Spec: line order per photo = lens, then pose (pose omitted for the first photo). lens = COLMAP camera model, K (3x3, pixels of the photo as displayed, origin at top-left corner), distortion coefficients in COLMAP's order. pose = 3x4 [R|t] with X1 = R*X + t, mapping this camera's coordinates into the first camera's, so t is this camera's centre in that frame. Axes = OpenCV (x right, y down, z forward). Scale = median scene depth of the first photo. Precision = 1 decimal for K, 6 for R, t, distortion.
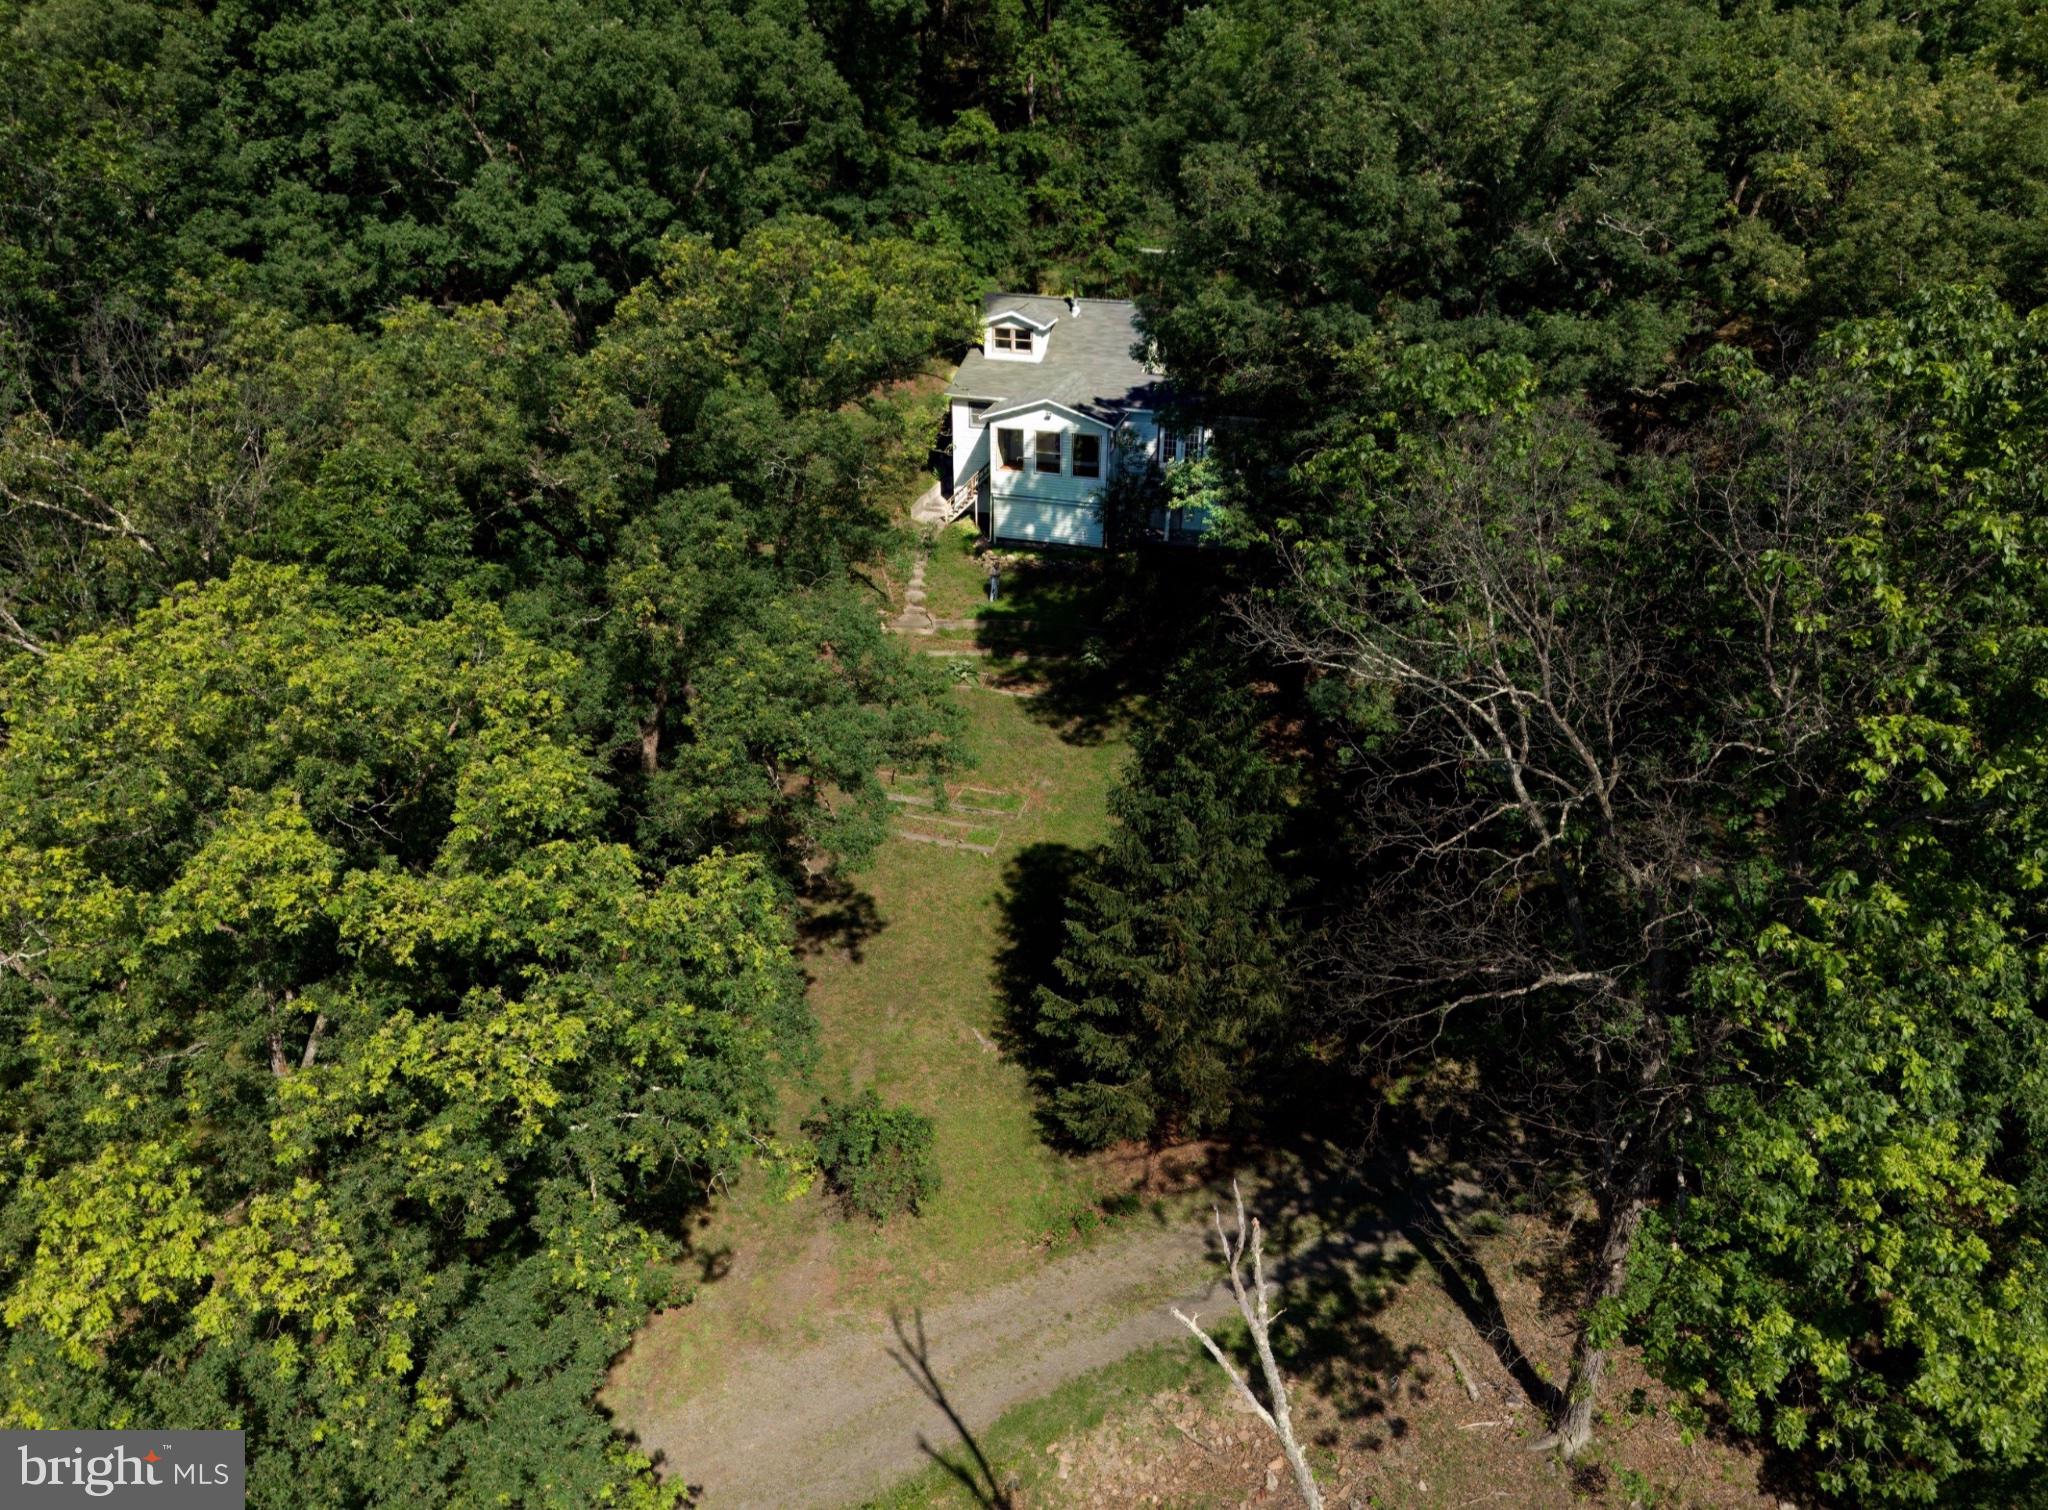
lens RADIAL K [[1503.6, 0, 1024.3], [0, 1503.6, 787.8], [0, 0, 1]] dist [0.002515, 0.003766]
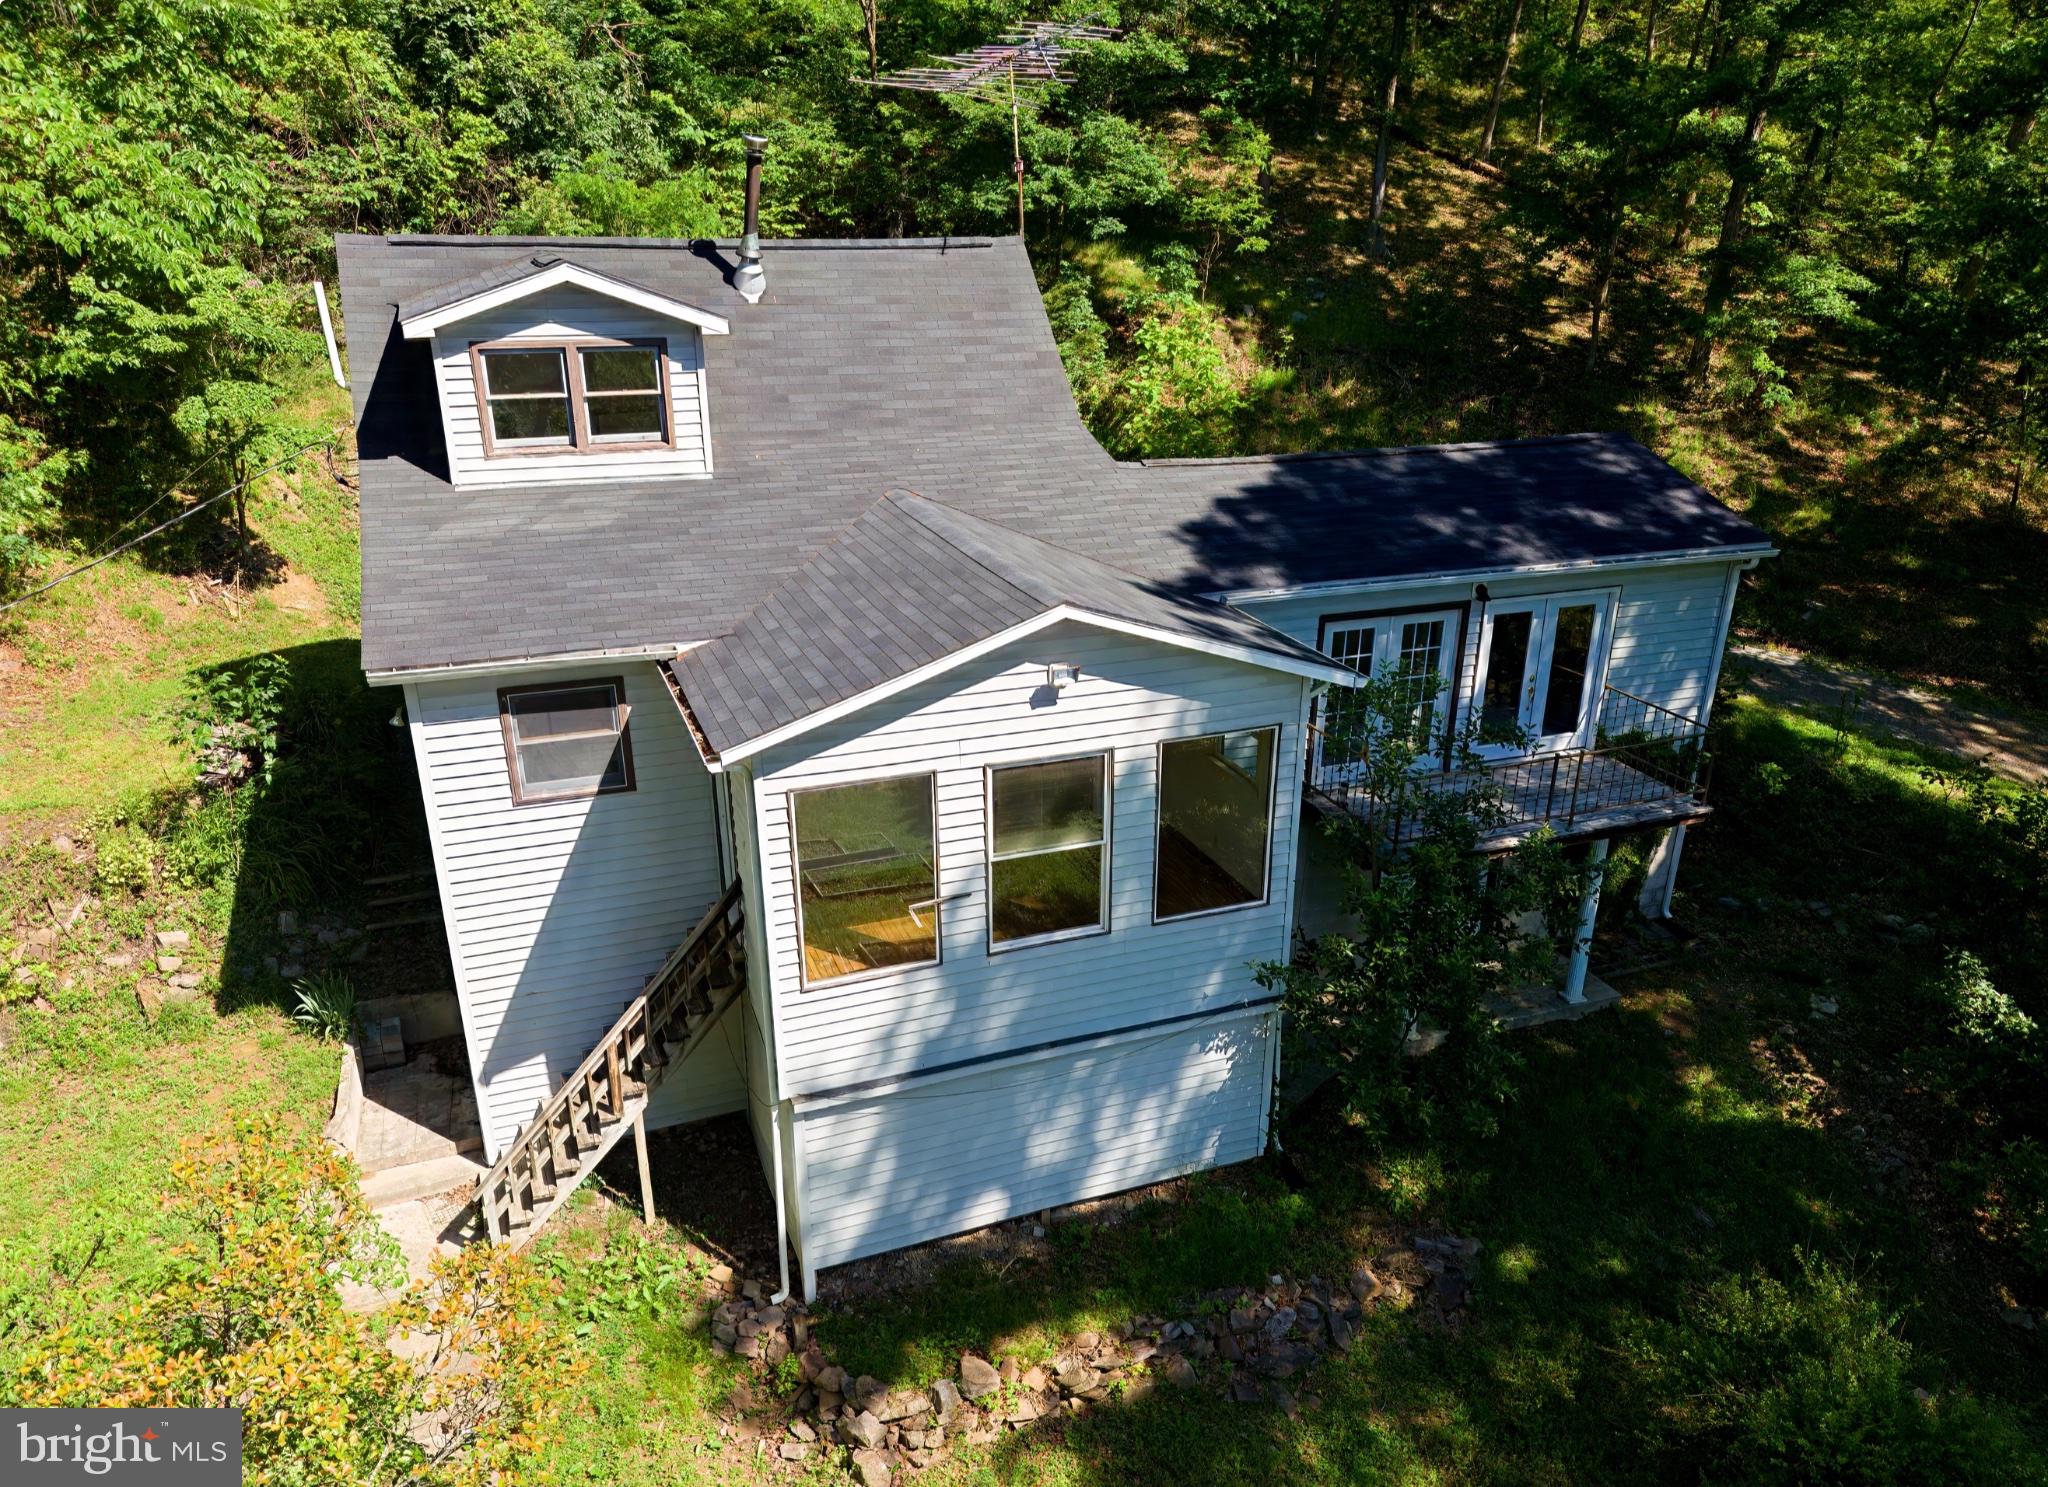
lens RADIAL K [[1387.8, 0, 1018.8], [0, 1387.8, 825.4], [0, 0, 1]] dist [0.023587, -0.000939]
pose [[0.801231, -0.239383, 0.548384, -0.091169], [0.274462, 0.961417, 0.018673, -0.223930], [-0.531695, 0.135549, 0.836018, 0.810941]]
